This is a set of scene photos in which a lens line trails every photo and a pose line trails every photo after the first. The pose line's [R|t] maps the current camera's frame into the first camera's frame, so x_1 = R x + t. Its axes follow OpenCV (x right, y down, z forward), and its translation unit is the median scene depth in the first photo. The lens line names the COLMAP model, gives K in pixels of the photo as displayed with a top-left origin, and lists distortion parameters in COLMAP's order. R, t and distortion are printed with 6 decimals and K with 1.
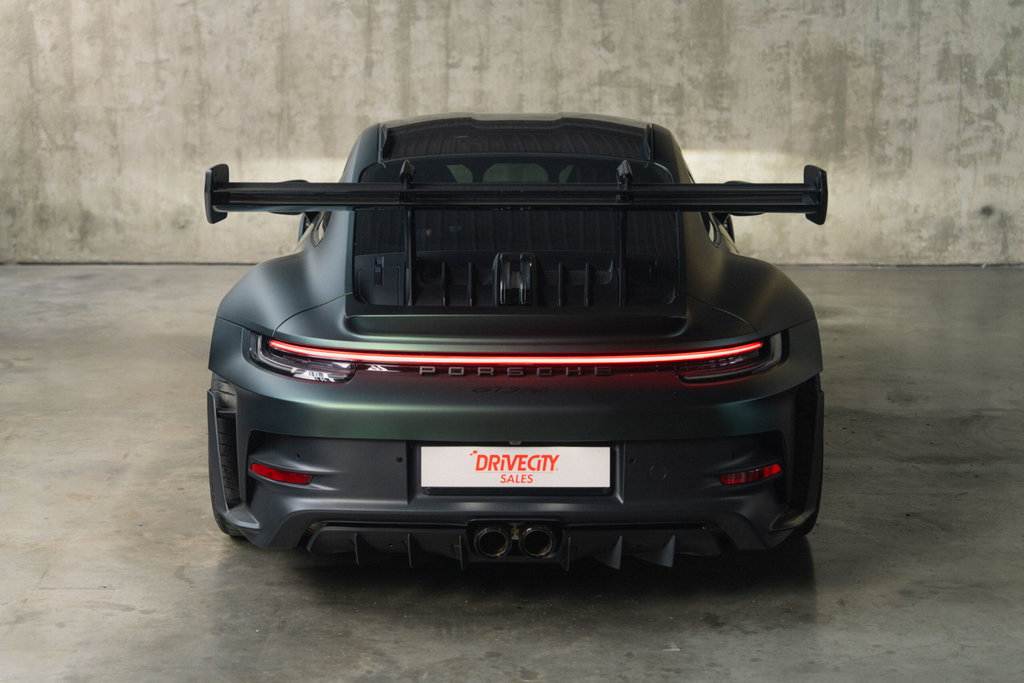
lens RADIAL K [[1960.0, 0, 507.9], [0, 1960.0, 338.4], [0, 0, 1]] dist [0.029097, 0.000000]
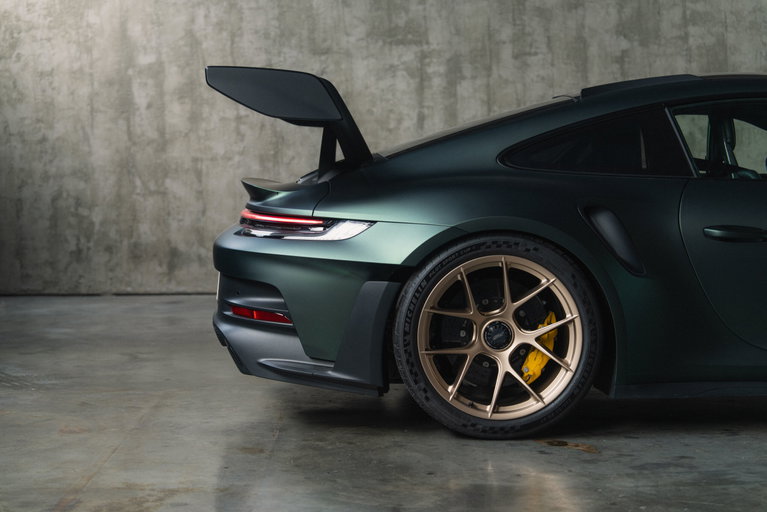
lens RADIAL K [[1468.1, 0, 386.8], [0, 1468.1, 251.0], [0, 0, 1]] dist [0.029097, 0.000000]
pose [[0.999910, -0.009182, -0.009764, -0.083118], [0.007938, 0.992676, -0.120546, 0.041553], [0.010799, 0.120458, 0.992660, 0.152685]]
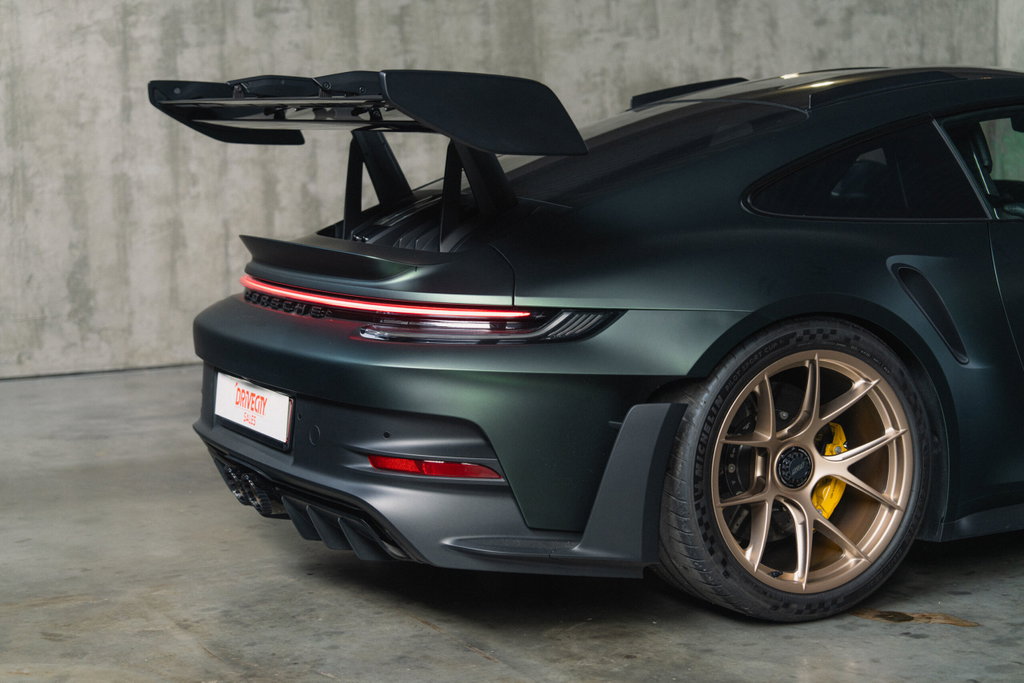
lens RADIAL K [[1960.0, 0, 493.8], [0, 1960.0, 346.0], [0, 0, 1]] dist [0.029097, 0.000000]
pose [[0.900858, -0.076306, 0.427356, -0.275442], [0.104116, 0.993676, -0.042051, 0.000096], [-0.421444, 0.082377, 0.903105, 0.256811]]
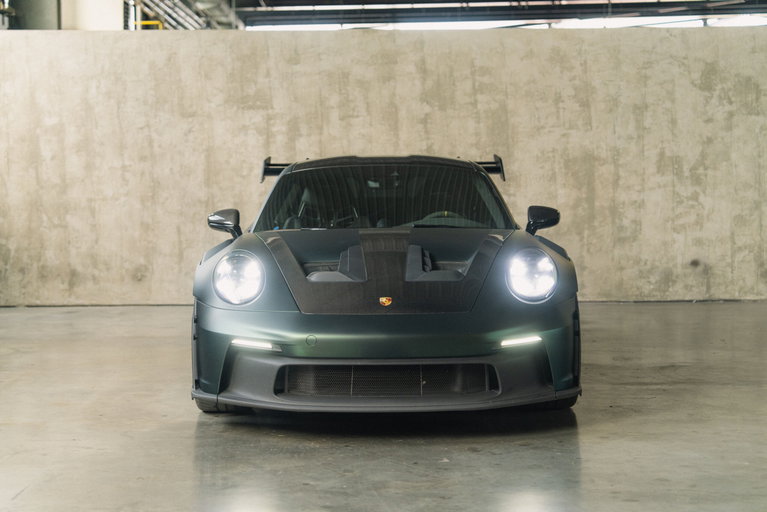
lens RADIAL K [[1468.1, 0, 382.9], [0, 1468.1, 269.4], [0, 0, 1]] dist [0.029097, 0.000000]
pose [[0.999904, -0.010940, -0.008460, 0.023562], [0.009869, 0.993010, -0.117615, 0.065984], [0.009688, 0.117521, 0.993023, -0.078753]]
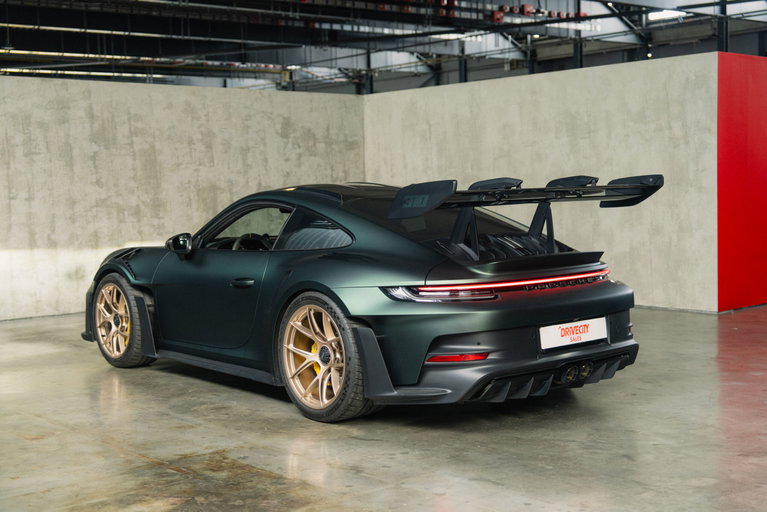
lens RADIAL K [[1038.2, 0, 365.9], [0, 1038.2, 255.4], [0, 0, 1]] dist [0.033376, 0.000000]
pose [[0.768643, -0.063399, 0.636529, -0.361054], [0.143254, 0.986863, -0.074694, 0.016664], [-0.623431, 0.148598, 0.767627, 0.148346]]
